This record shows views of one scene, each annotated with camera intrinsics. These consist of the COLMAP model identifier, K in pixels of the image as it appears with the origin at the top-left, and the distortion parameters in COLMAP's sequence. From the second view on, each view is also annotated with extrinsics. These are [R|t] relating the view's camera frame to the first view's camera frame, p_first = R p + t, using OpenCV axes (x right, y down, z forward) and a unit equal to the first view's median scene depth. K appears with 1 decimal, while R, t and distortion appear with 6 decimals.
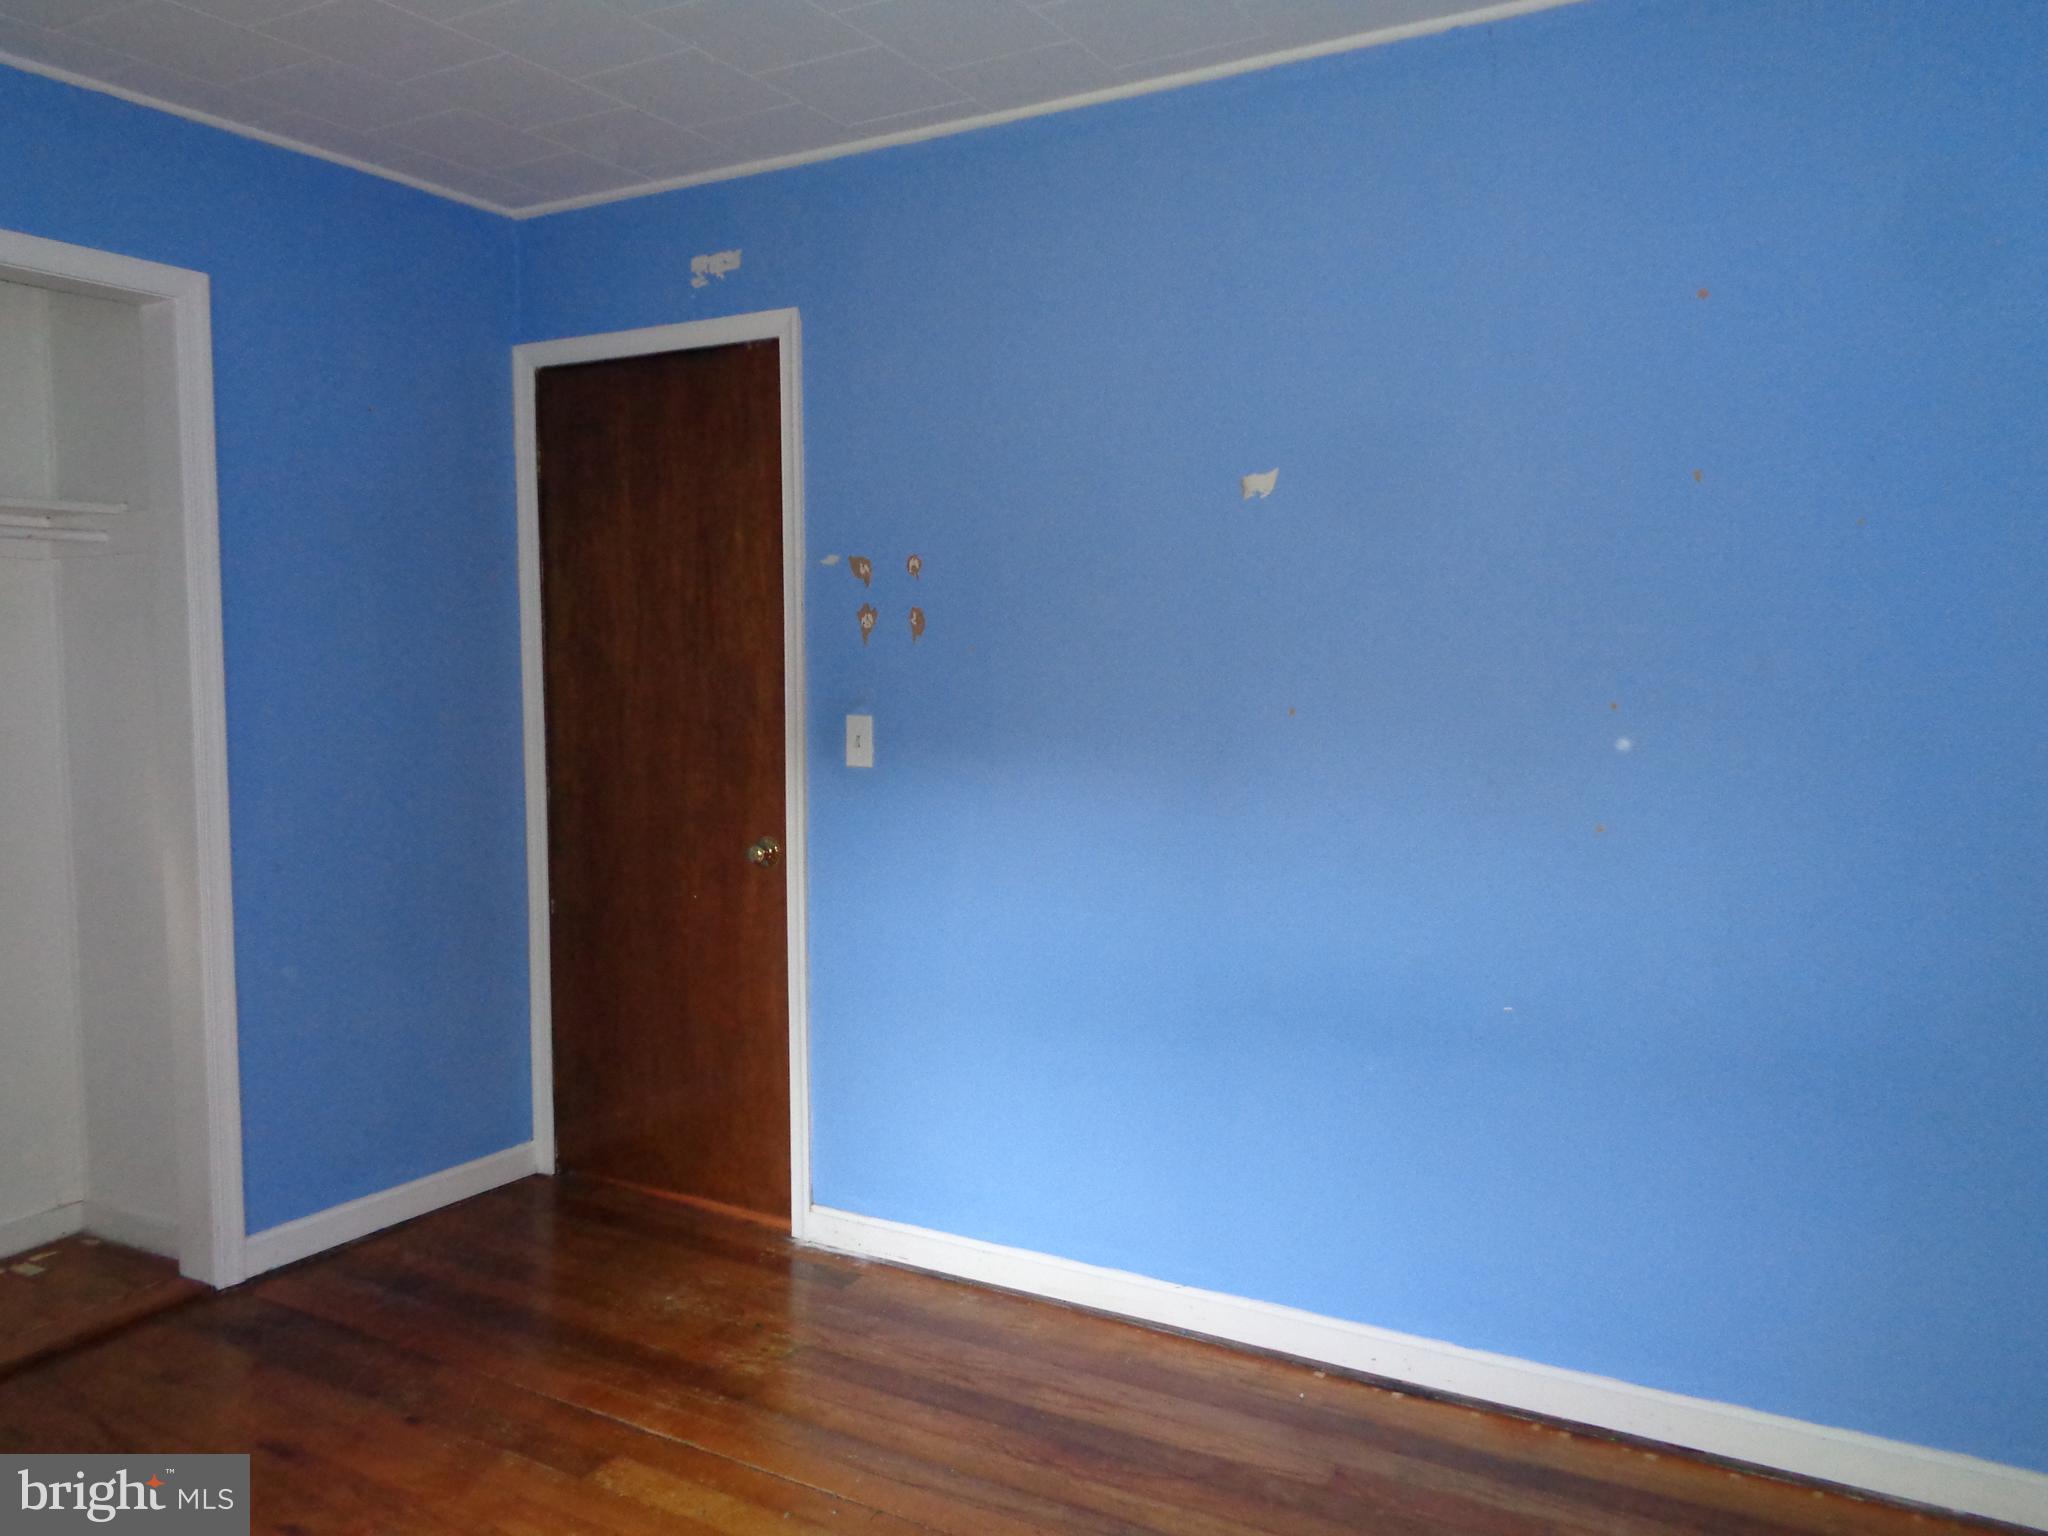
lens RADIAL K [[1567.4, 0, 1024.0], [0, 1567.4, 768.0], [0, 0, 1]] dist [0.004229, -0.000325]
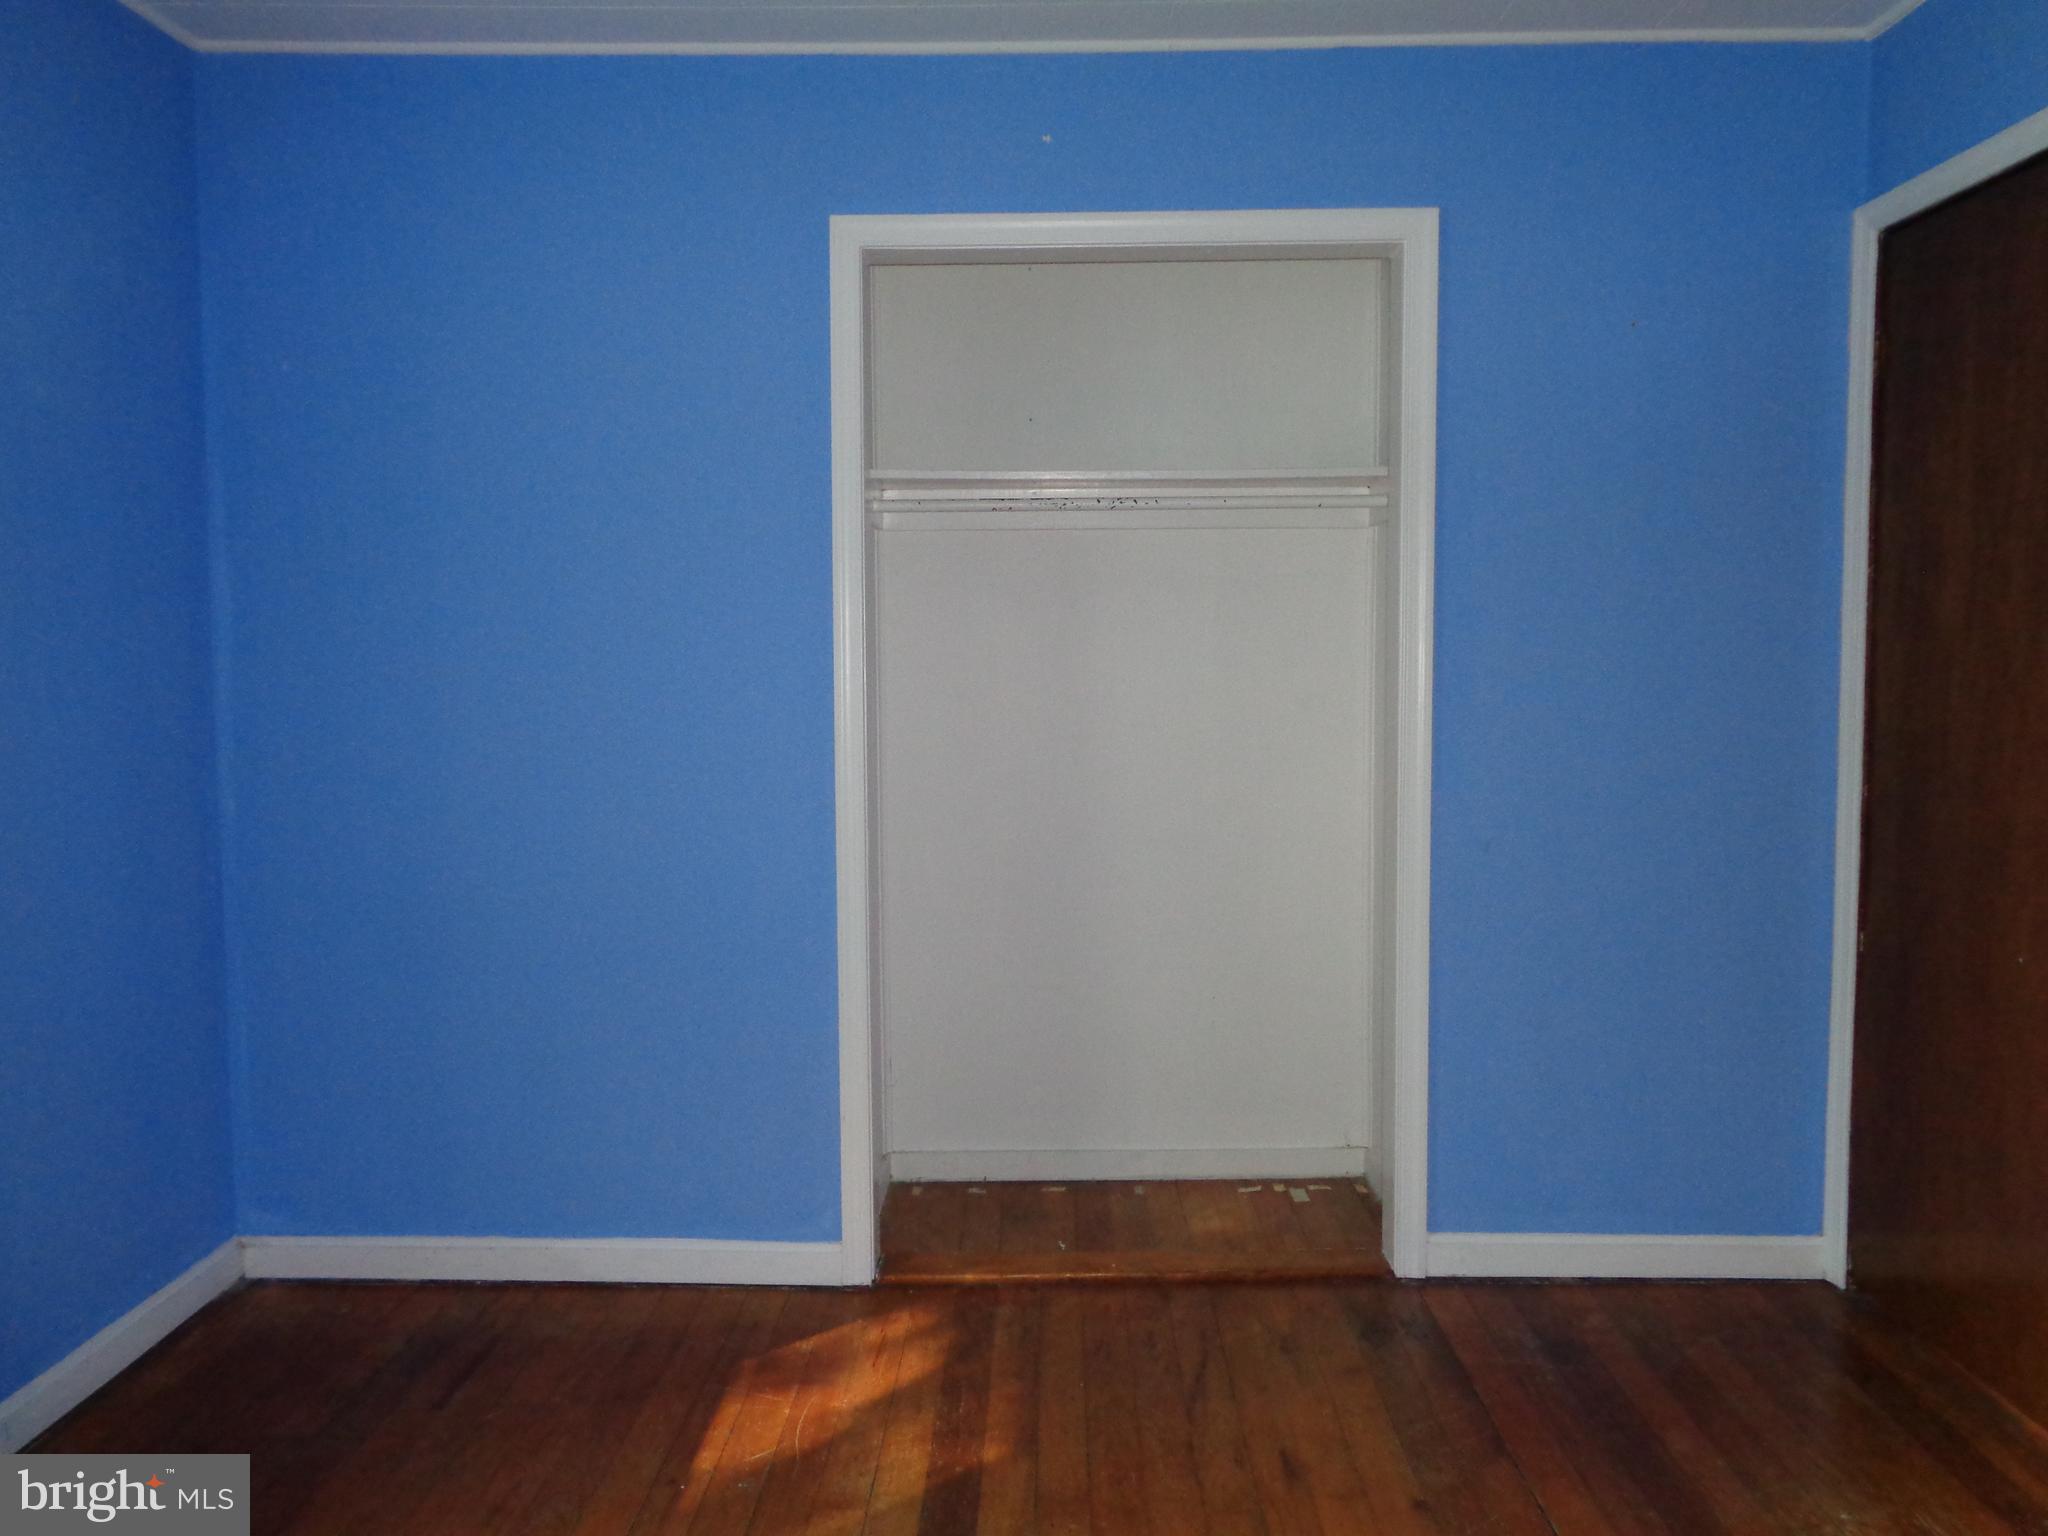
lens RADIAL K [[1567.4, 0, 1024.0], [0, 1567.4, 768.0], [0, 0, 1]] dist [0.004229, -0.000325]
pose [[0.488457, 0.074023, -0.869442, 0.178167], [-0.056123, 0.996997, 0.053353, -0.016638], [0.870781, 0.022735, 0.491145, 0.304623]]
